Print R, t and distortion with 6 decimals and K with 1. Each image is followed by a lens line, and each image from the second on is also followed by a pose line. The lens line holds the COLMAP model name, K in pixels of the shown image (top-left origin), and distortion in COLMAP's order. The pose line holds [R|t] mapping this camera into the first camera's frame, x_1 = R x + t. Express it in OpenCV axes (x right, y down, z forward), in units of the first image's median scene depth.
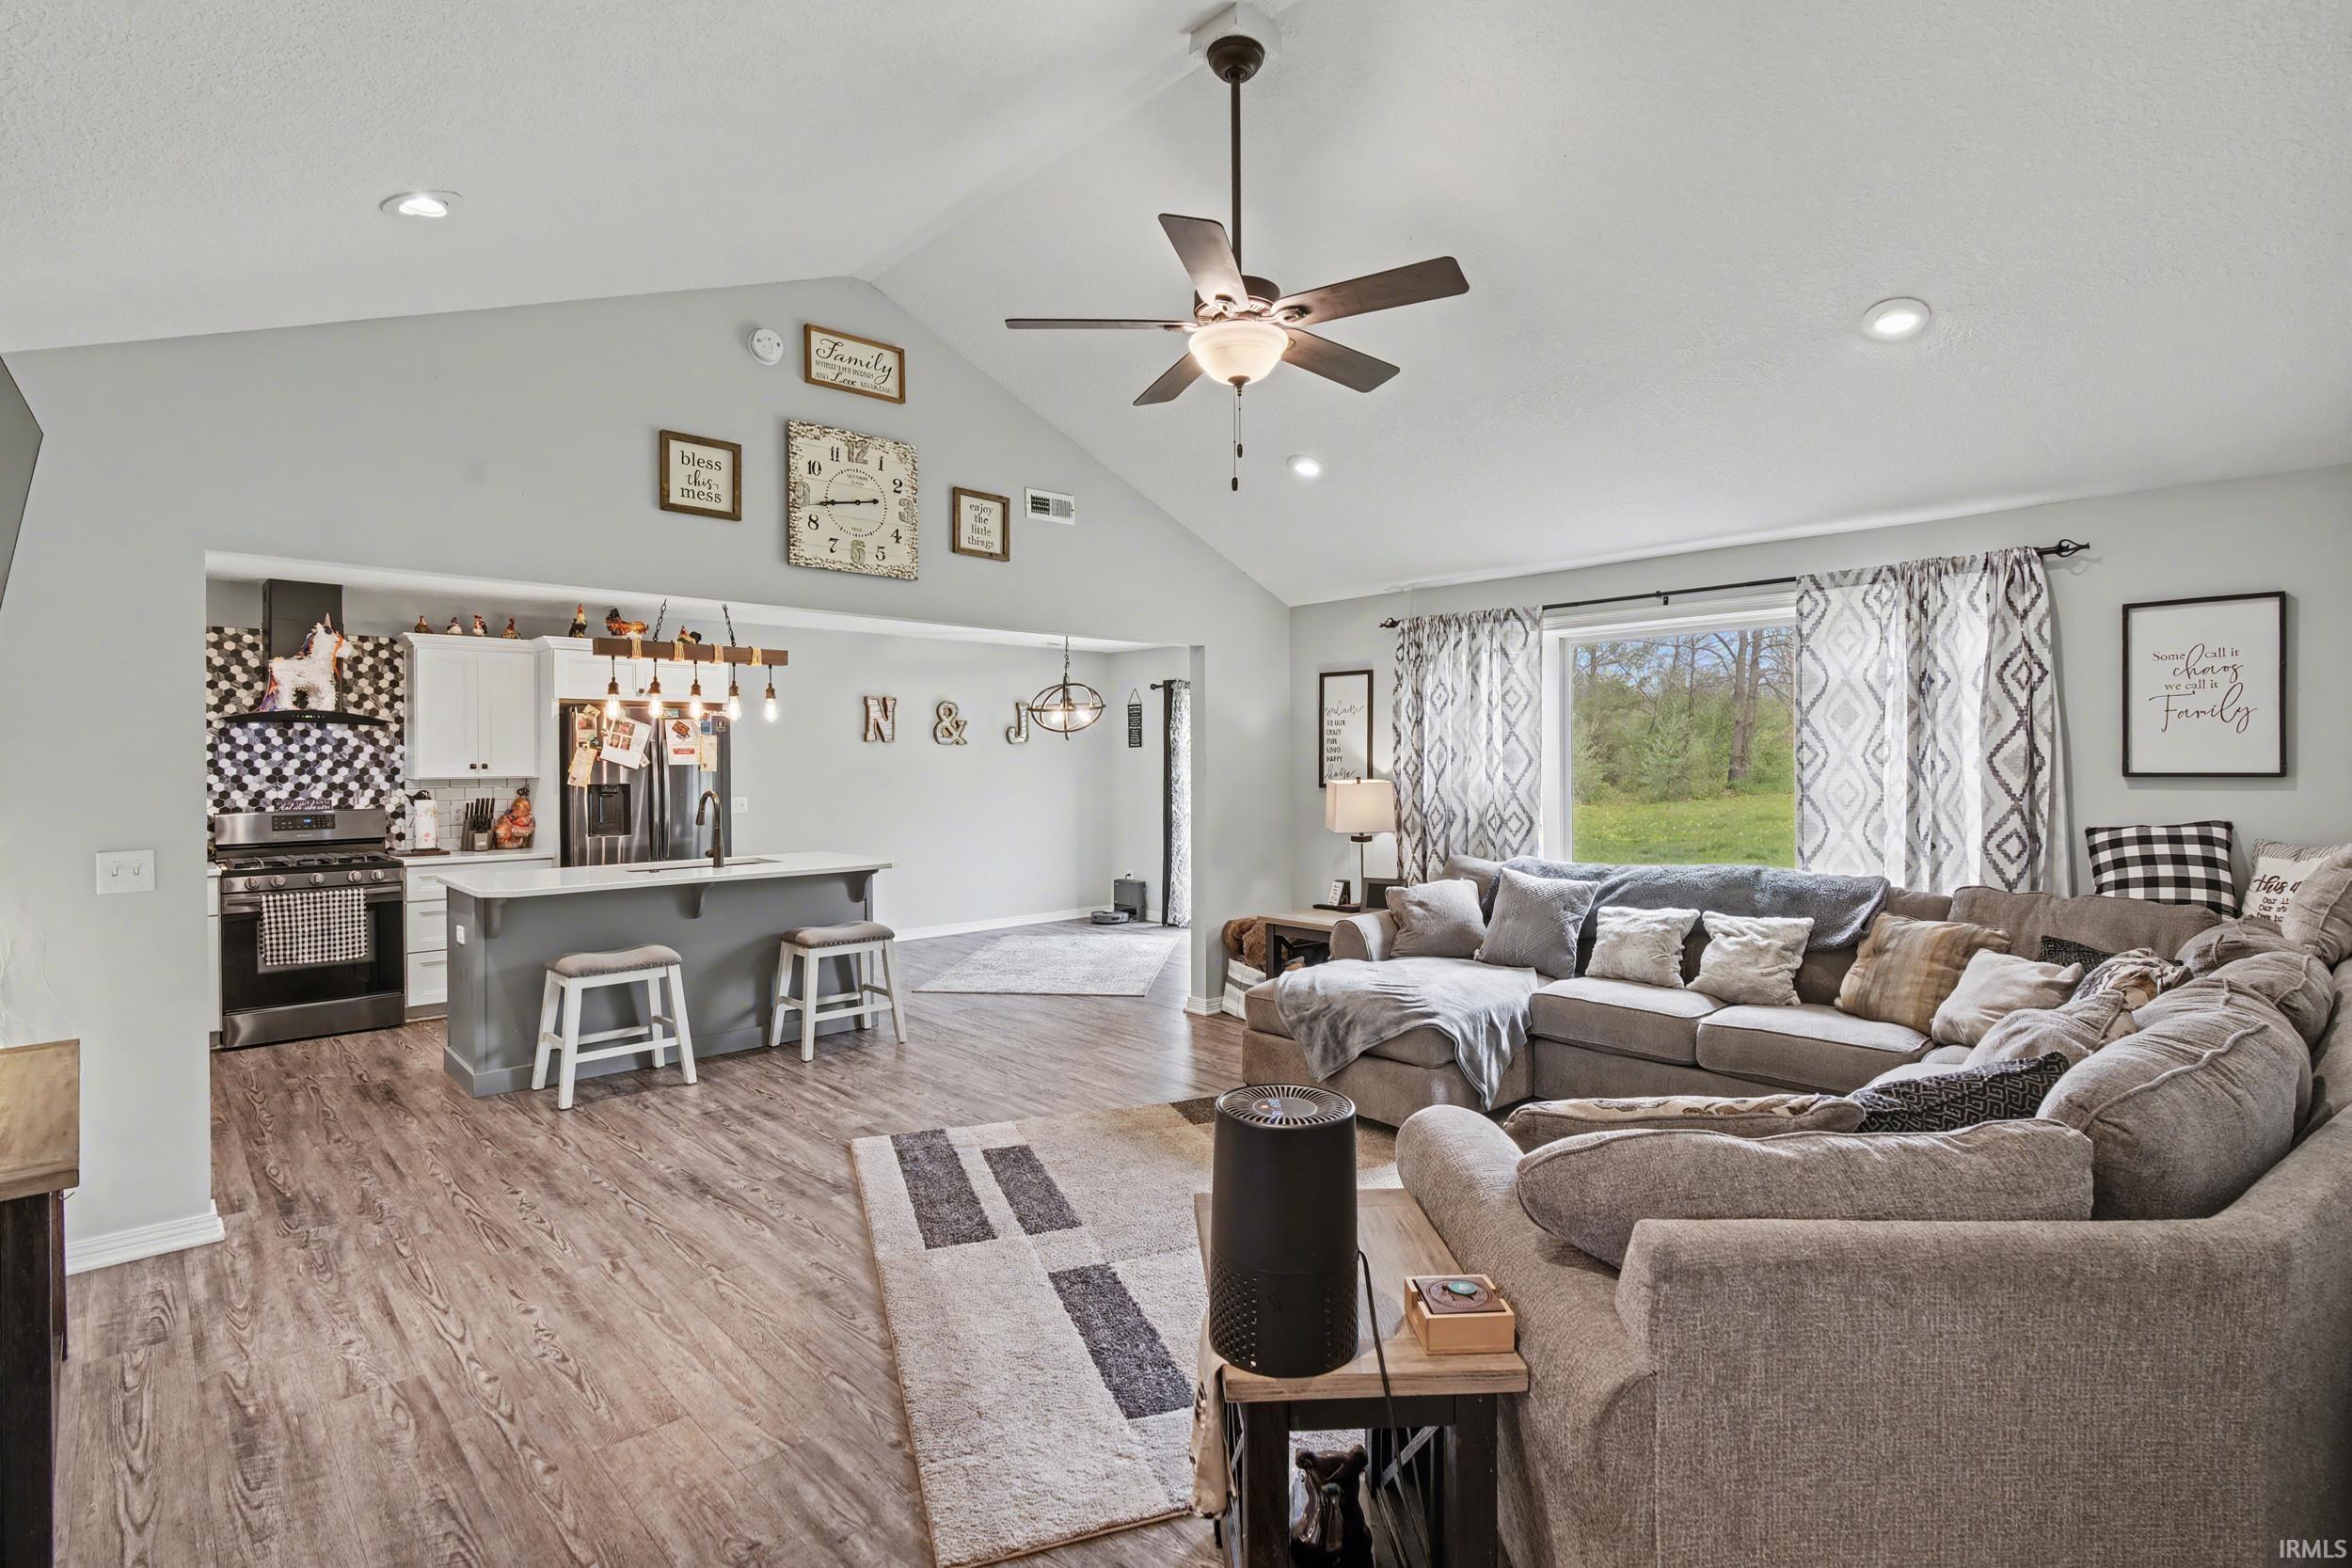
lens RADIAL K [[1103.5, 0, 1188.1], [0, 1103.5, 765.5], [0, 0, 1]] dist [-0.010177, 0.001515]
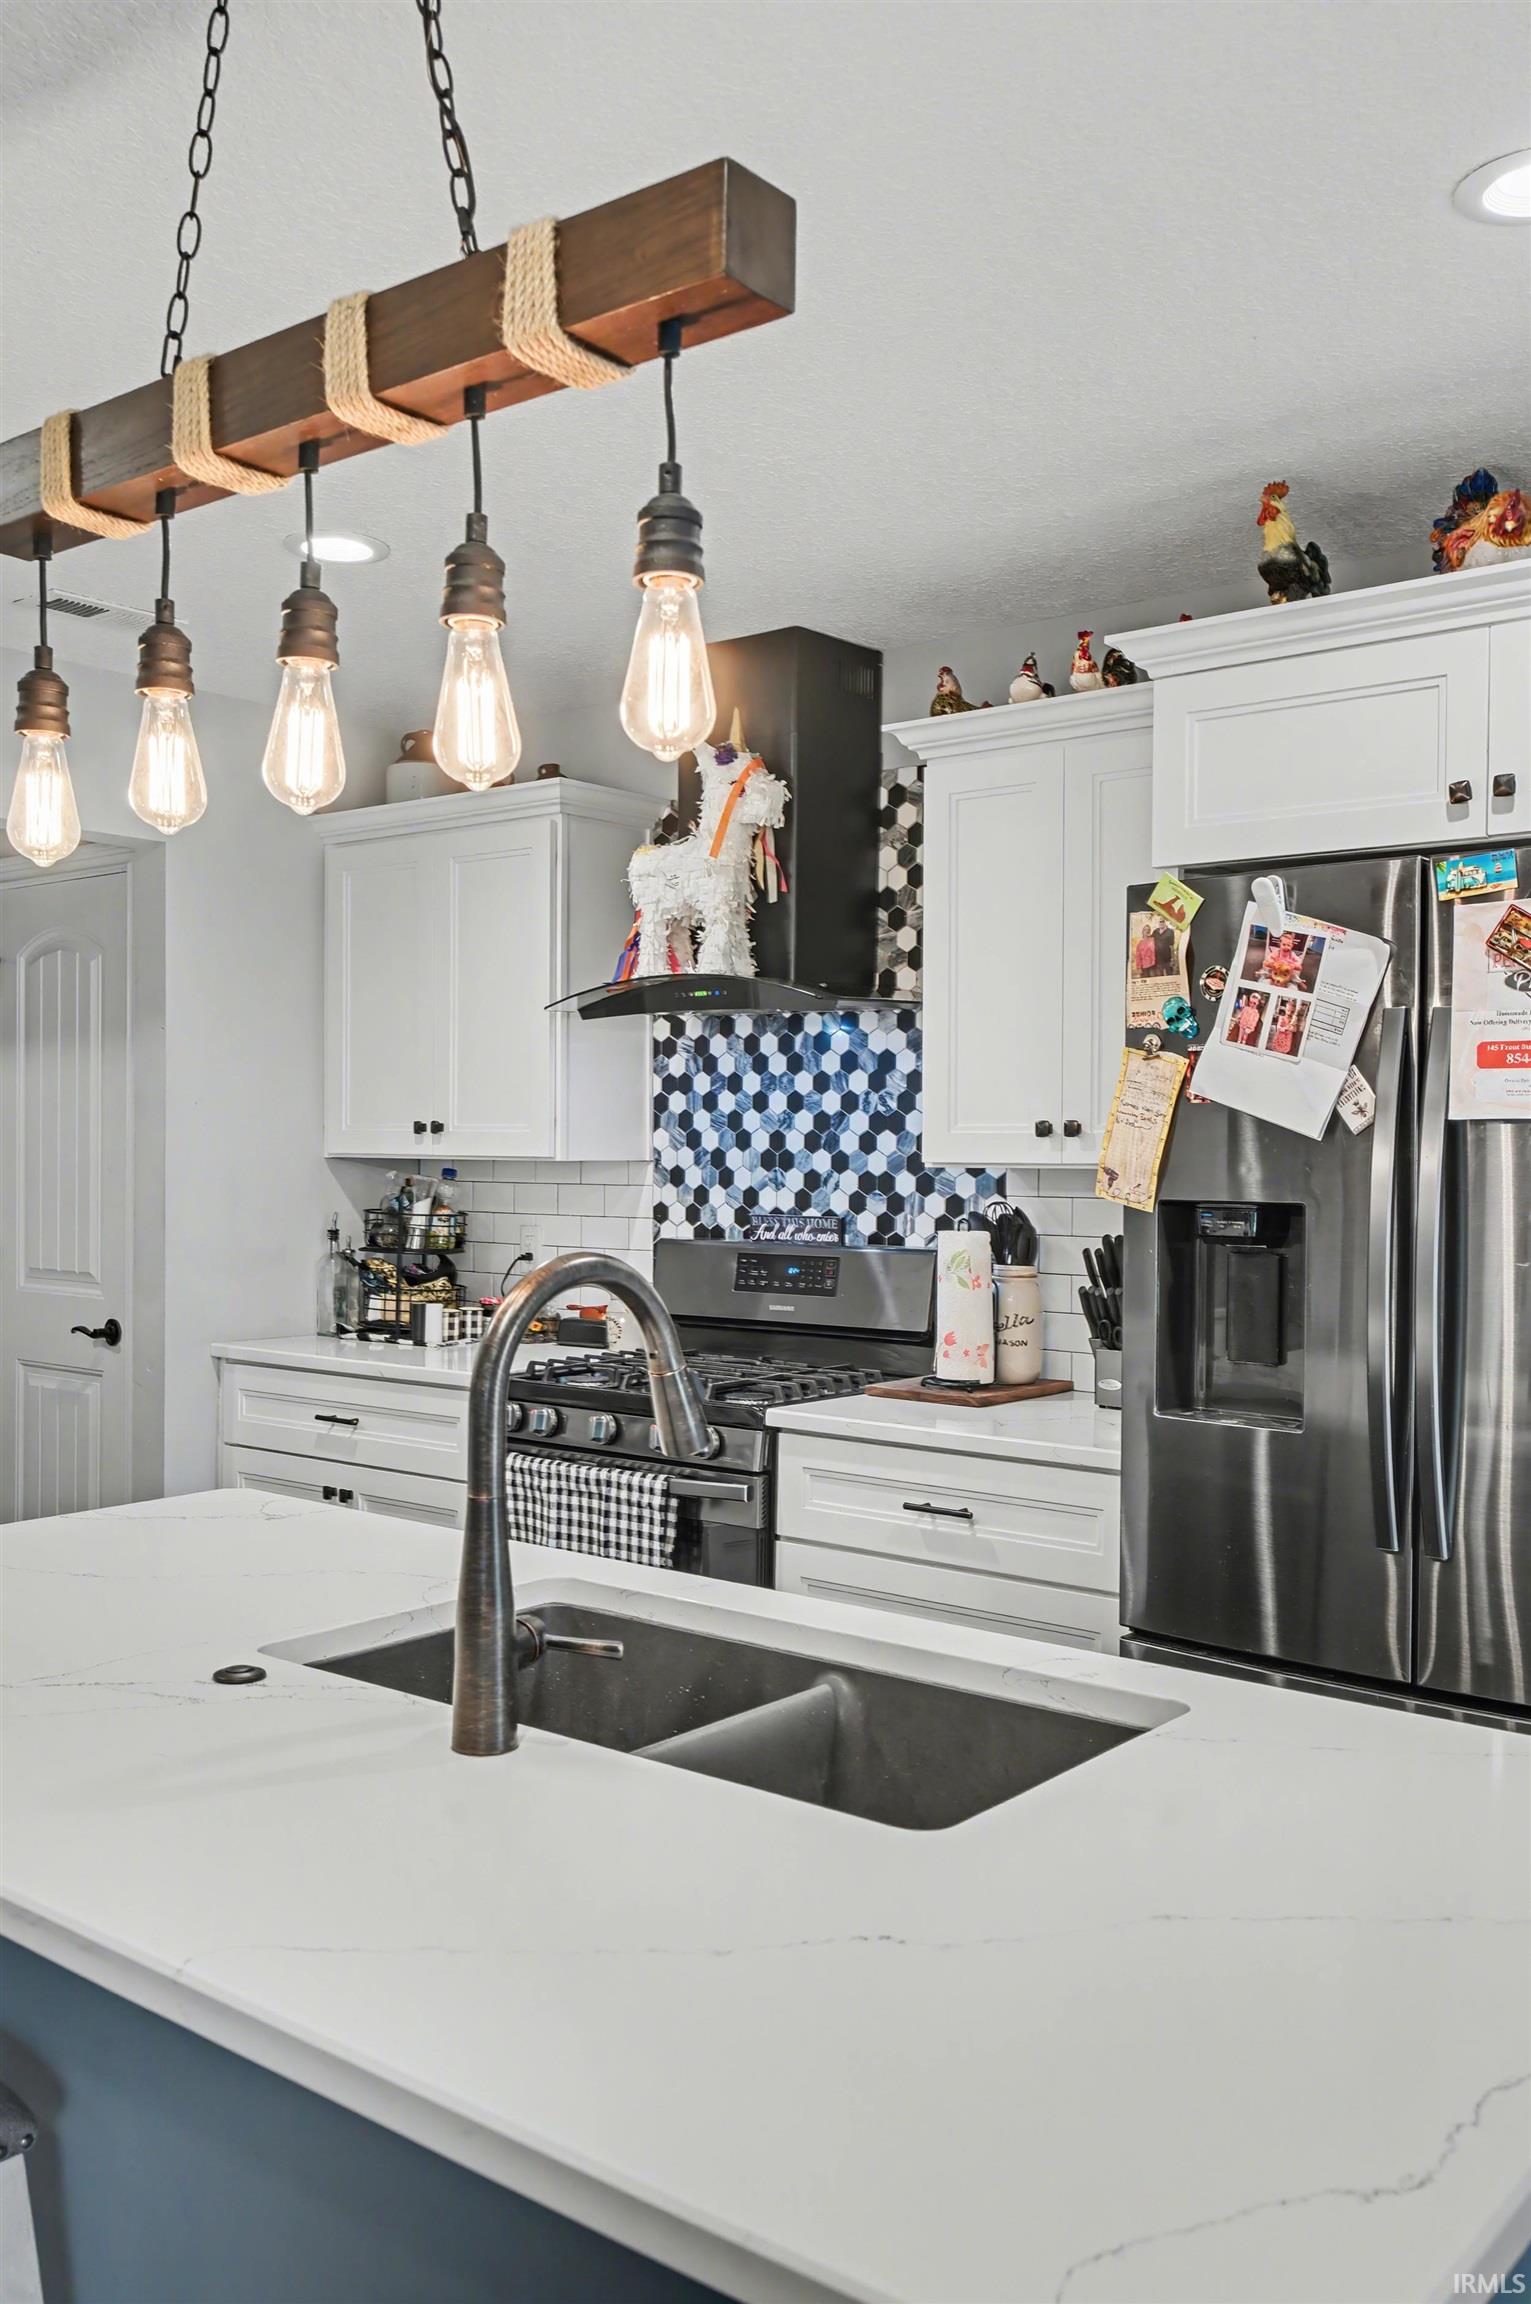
lens RADIAL K [[1931.4, 0, 754.4], [0, 1931.4, 1172.8], [0, 0, 1]] dist [-0.007230, 0.015181]
pose [[0.117304, 0.018258, -0.992928, -0.140955], [-0.011898, 0.999785, 0.016978, 0.005405], [0.993025, 0.009823, 0.117496, 0.936914]]
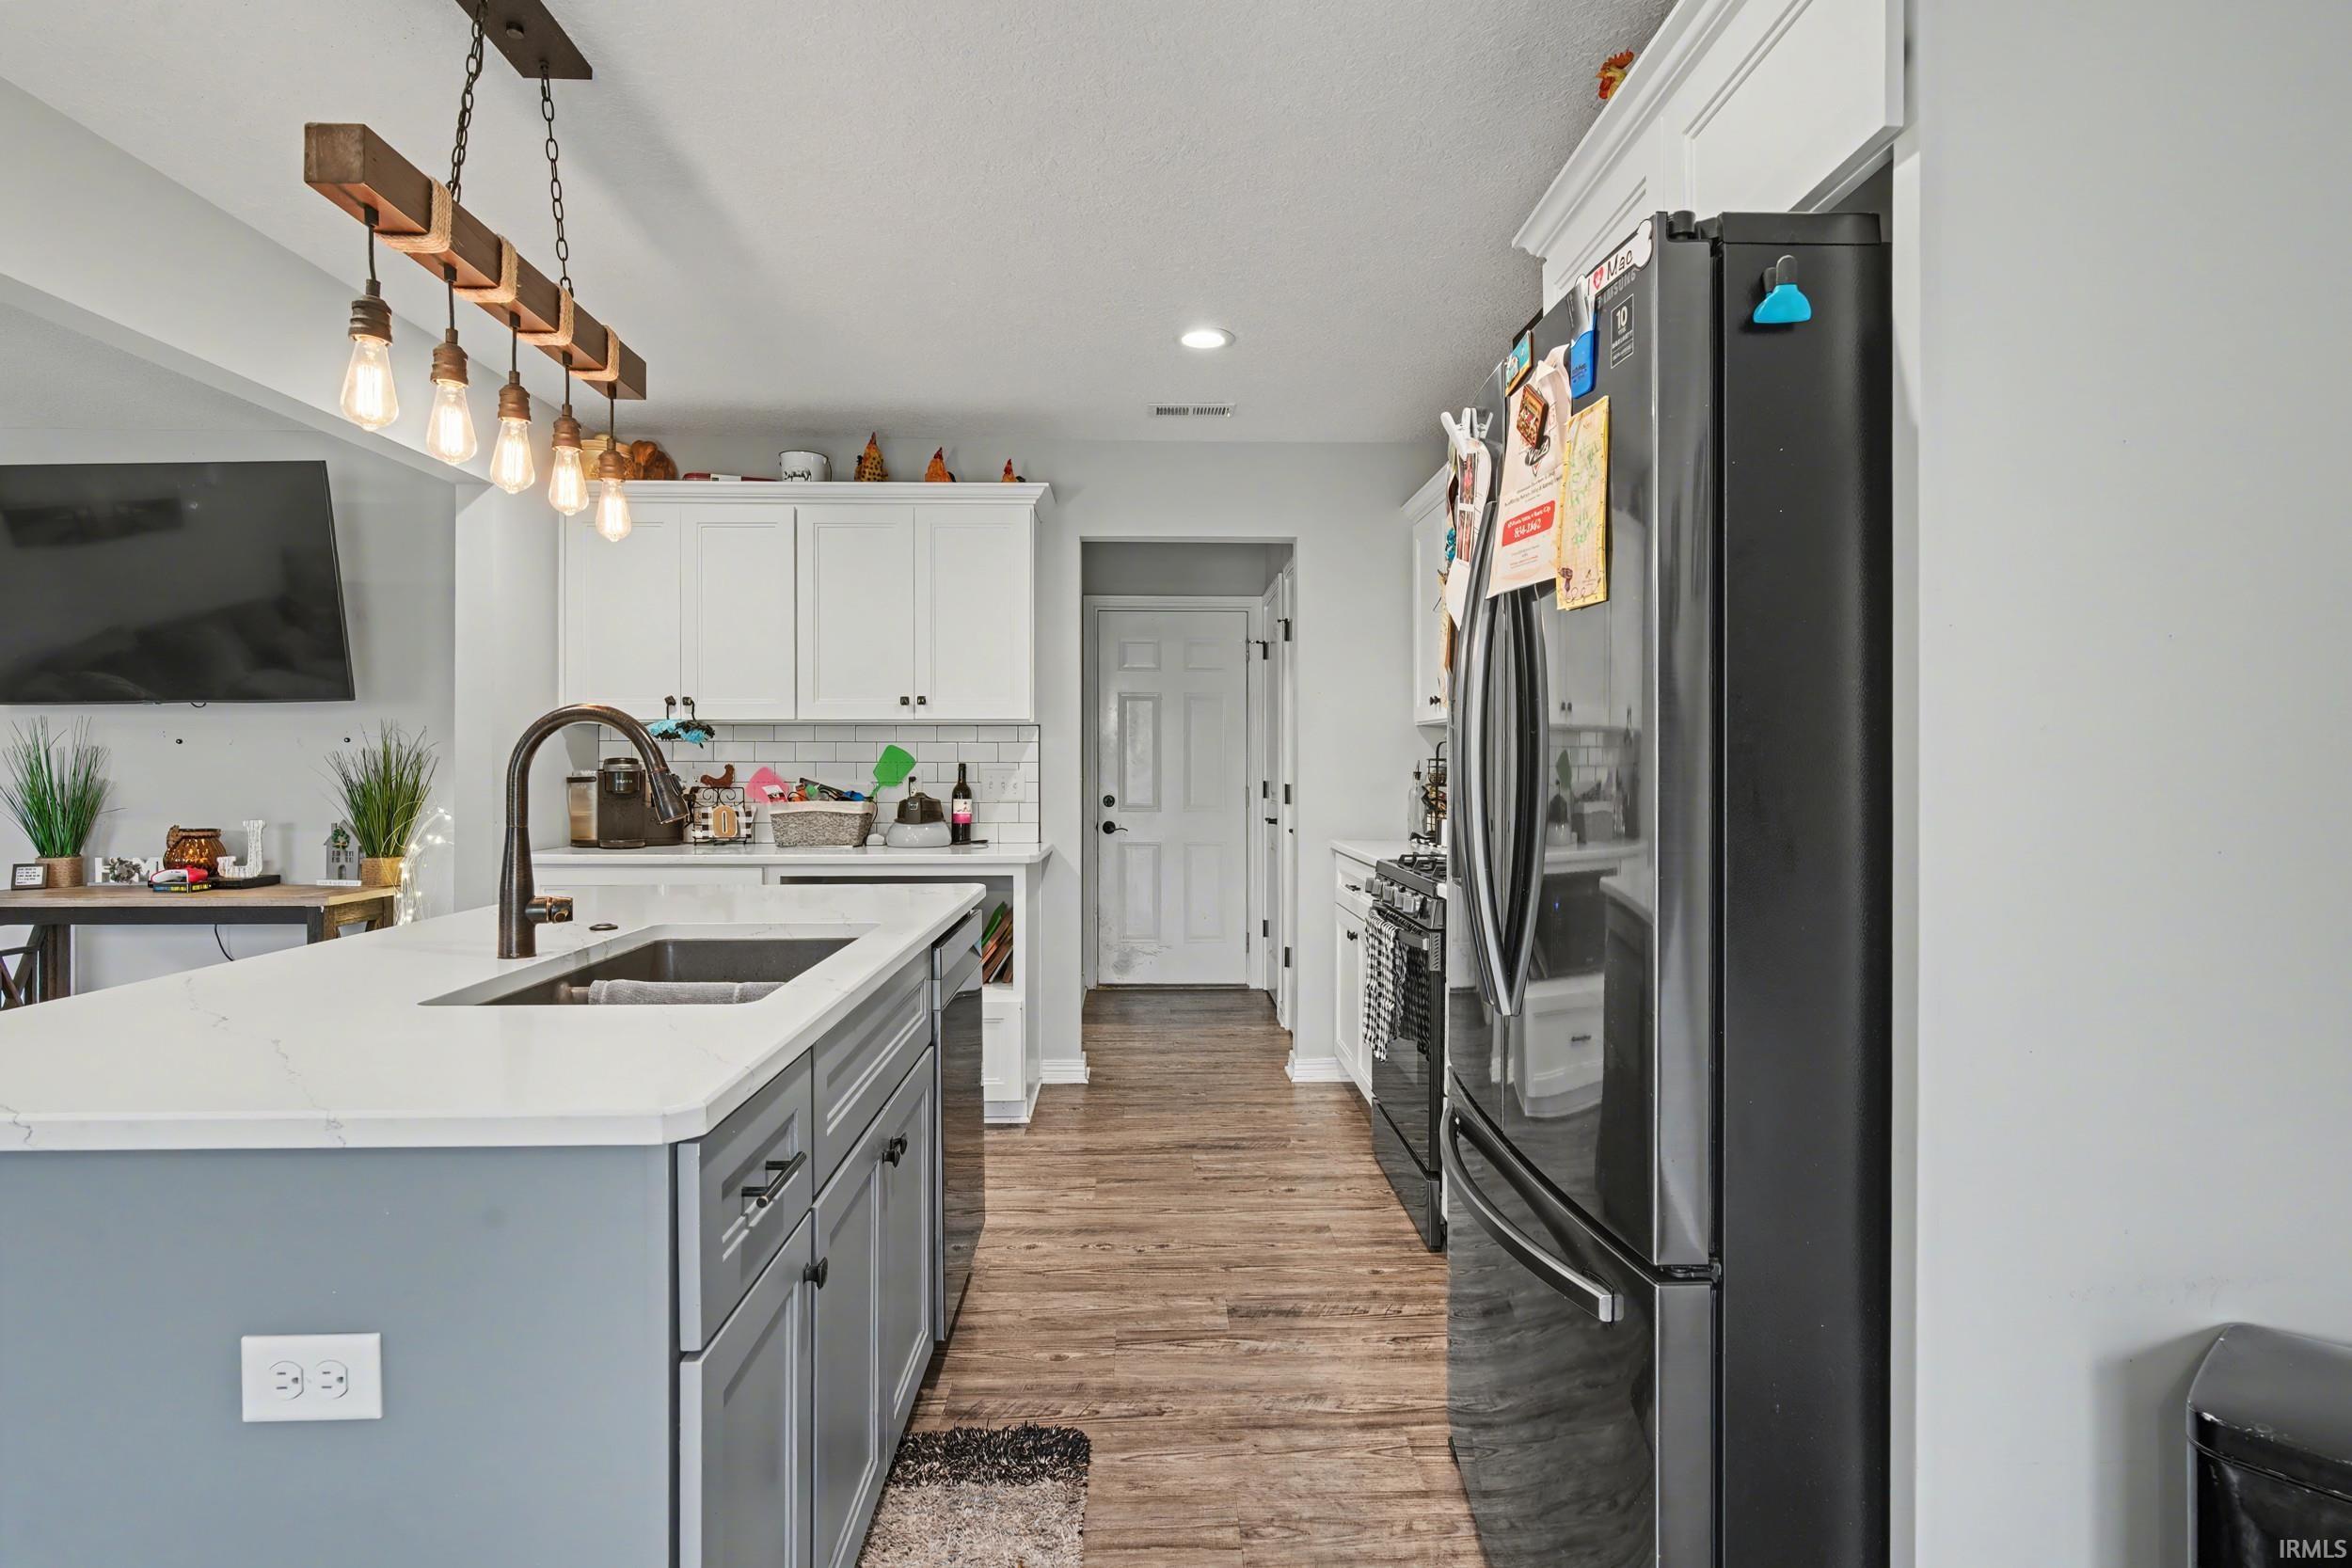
lens RADIAL K [[1209.9, 0, 1177.0], [0, 1209.9, 768.9], [0, 0, 1]] dist [-0.001989, 0.001086]
pose [[-0.675168, 0.007814, -0.737622, -0.282473], [0.001607, 0.999957, 0.009122, 0.035298], [0.737662, 0.004974, -0.675152, 1.265321]]
